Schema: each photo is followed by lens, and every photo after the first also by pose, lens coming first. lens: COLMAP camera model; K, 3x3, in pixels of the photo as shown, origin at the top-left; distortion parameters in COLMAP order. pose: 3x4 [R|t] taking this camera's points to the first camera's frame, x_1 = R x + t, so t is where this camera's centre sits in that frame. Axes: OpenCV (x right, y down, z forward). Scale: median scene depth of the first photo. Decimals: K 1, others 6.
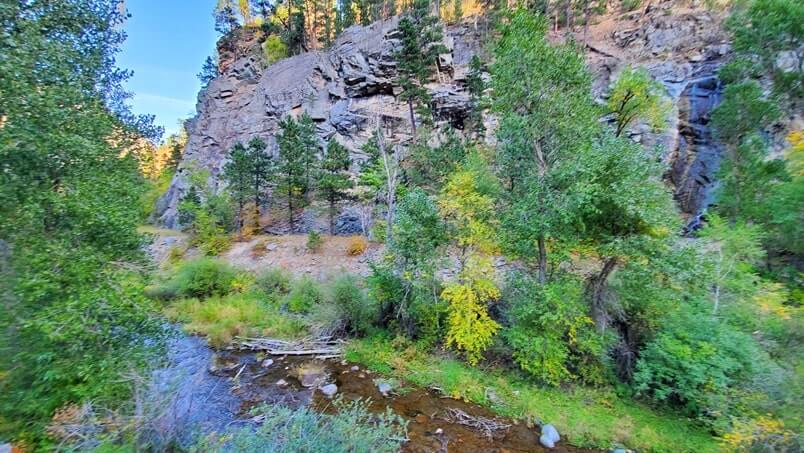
lens RADIAL K [[316.5, 0, 405.8], [0, 316.5, 233.3], [0, 0, 1]] dist [0.013066, -0.018869]
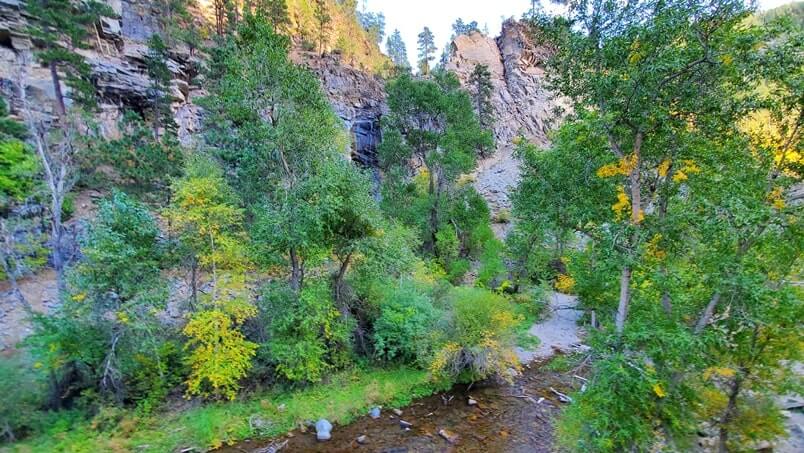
lens RADIAL K [[314.2, 0, 404.1], [0, 314.2, 232.5], [0, 0, 1]] dist [0.008173, -0.015364]
pose [[0.625112, -0.058904, 0.778309, -0.039223], [0.082395, 0.996557, 0.009245, -0.003032], [-0.776174, 0.058349, 0.627813, 0.018512]]
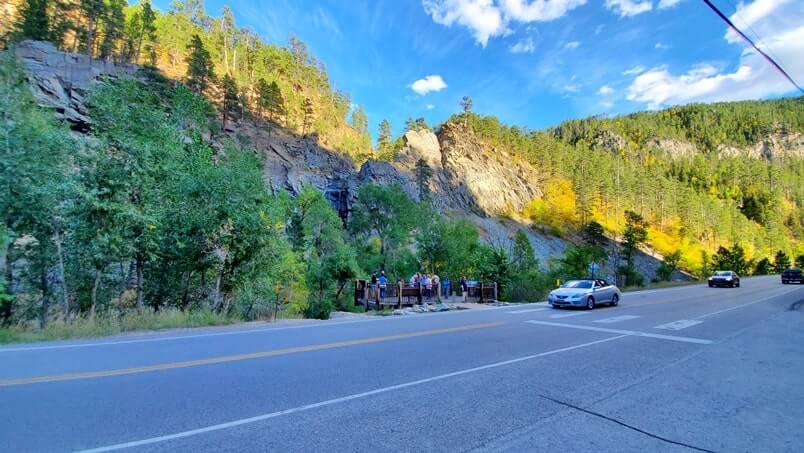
lens RADIAL K [[322.5, 0, 409.6], [0, 322.5, 227.3], [0, 0, 1]] dist [0.014078, -0.019192]
pose [[0.483747, 0.102817, 0.869148, -0.399567], [0.041473, 0.989267, -0.140110, -0.004628], [-0.874225, 0.103824, 0.474291, -0.224487]]
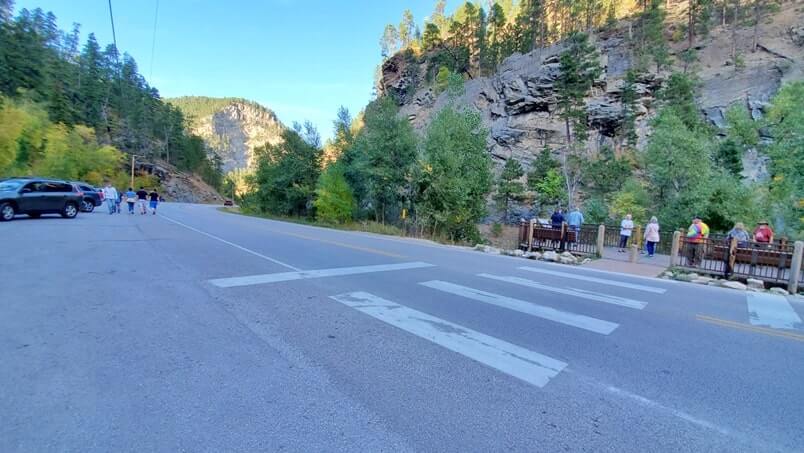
lens RADIAL K [[325.7, 0, 406.8], [0, 325.7, 230.9], [0, 0, 1]] dist [0.016253, -0.019308]
pose [[0.940791, 0.049766, -0.335314, -0.107071], [-0.044805, 0.998742, 0.022520, 0.012077], [0.336012, -0.006162, 0.941837, -0.349191]]
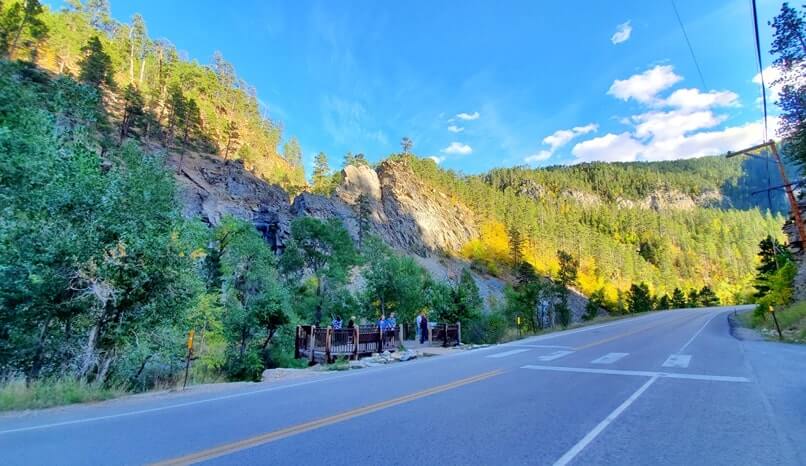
lens RADIAL K [[331.7, 0, 419.6], [0, 331.7, 236.6], [0, 0, 1]] dist [0.000789, -0.000788]
pose [[0.274252, 0.194125, 0.941861, -0.373115], [0.070197, 0.972759, -0.220934, -0.003543], [-0.959092, 0.126707, 0.253154, -0.182313]]
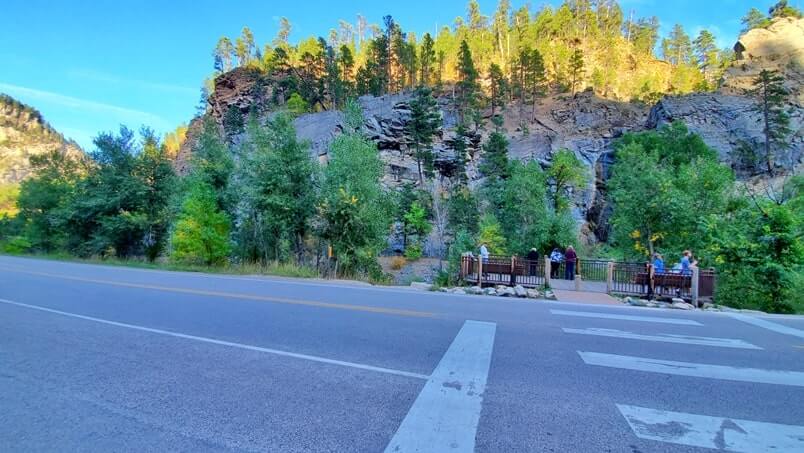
lens RADIAL K [[323.1, 0, 404.8], [0, 323.1, 230.5], [0, 0, 1]] dist [0.010874, -0.016859]
pose [[0.990209, 0.015617, 0.138715, -0.203657], [-0.004694, 0.996885, -0.078723, 0.005353], [-0.139512, 0.077302, 0.987198, -0.316523]]
